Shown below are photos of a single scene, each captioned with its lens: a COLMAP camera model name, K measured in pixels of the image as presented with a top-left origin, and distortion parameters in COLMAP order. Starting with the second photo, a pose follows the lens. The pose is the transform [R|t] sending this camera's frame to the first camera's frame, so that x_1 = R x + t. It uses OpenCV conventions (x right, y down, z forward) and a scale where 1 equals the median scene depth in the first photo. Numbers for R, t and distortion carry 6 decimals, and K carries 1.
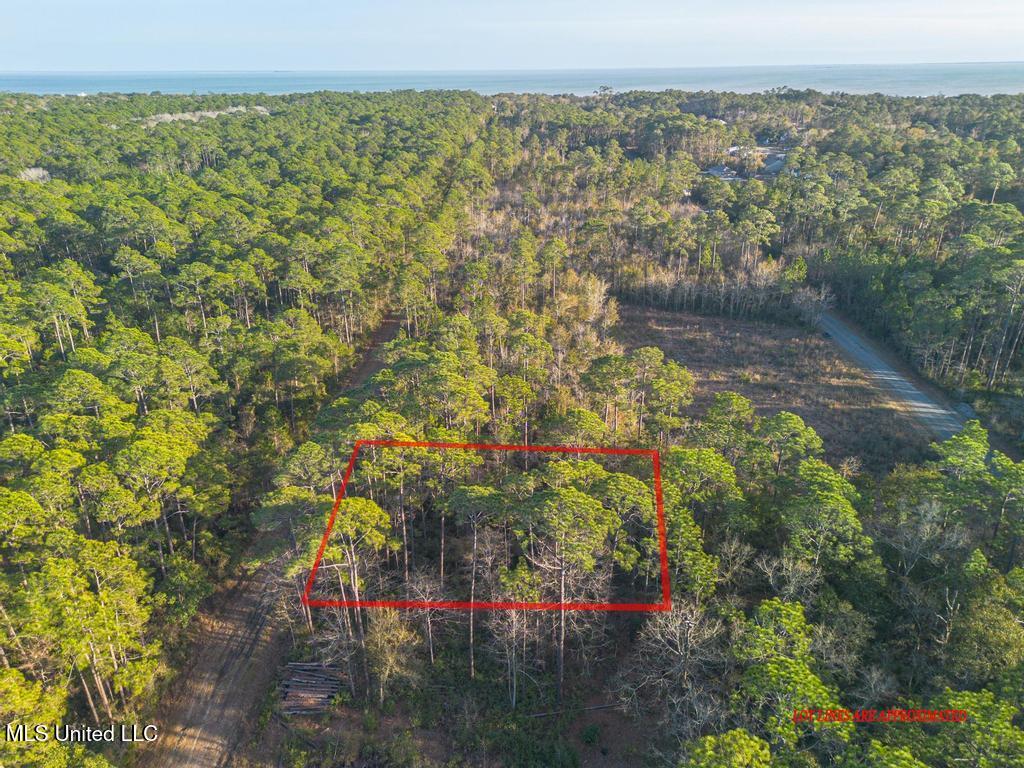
lens RADIAL K [[723.5, 0, 516.5], [0, 723.5, 388.7], [0, 0, 1]] dist [0.074718, -0.068722]
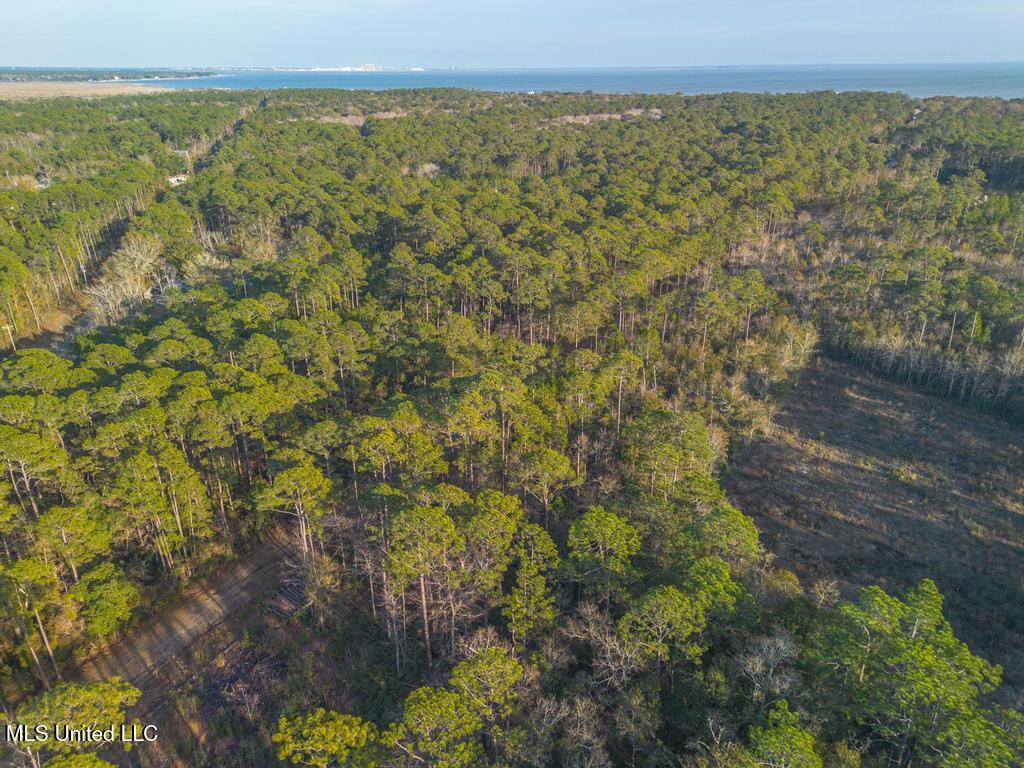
lens RADIAL K [[723.5, 0, 516.5], [0, 723.5, 388.7], [0, 0, 1]] dist [0.074718, -0.068722]
pose [[0.852646, 0.215325, -0.476056, 0.273956], [-0.211489, 0.975387, 0.062389, -0.061589], [0.477773, 0.047485, 0.877199, -0.002233]]
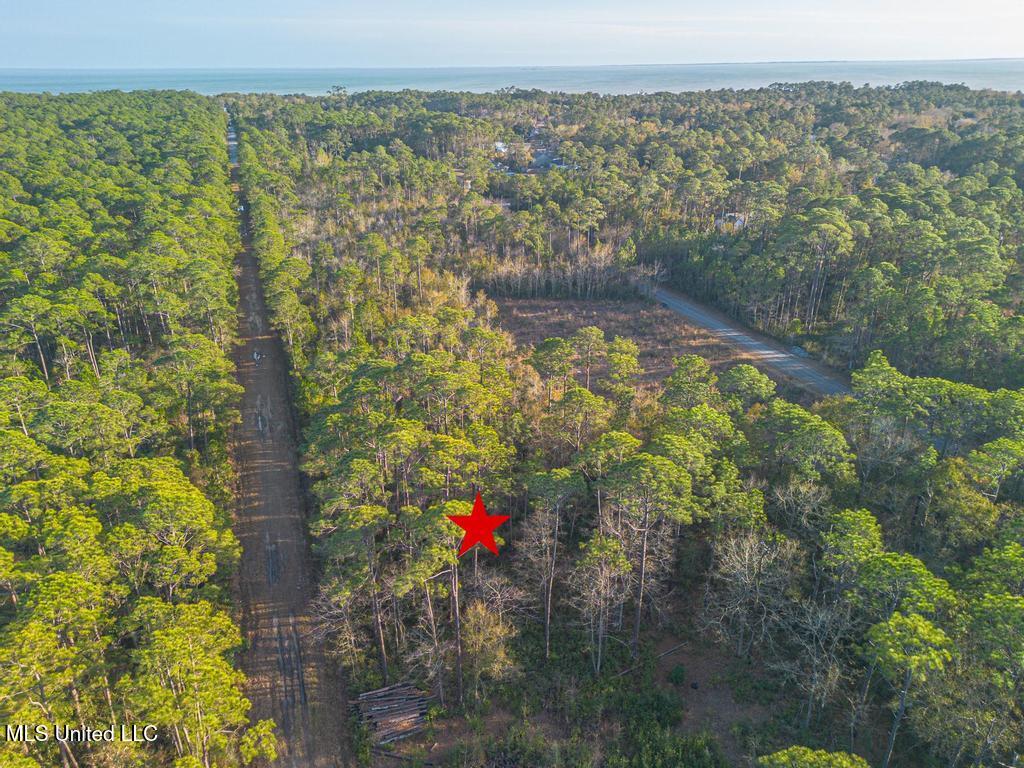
lens RADIAL K [[723.5, 0, 516.5], [0, 723.5, 388.7], [0, 0, 1]] dist [0.074718, -0.068722]
pose [[0.936069, -0.143072, 0.321411, -0.165908], [0.143129, 0.989423, 0.023585, -0.004389], [-0.321386, 0.023926, 0.946646, 0.014561]]
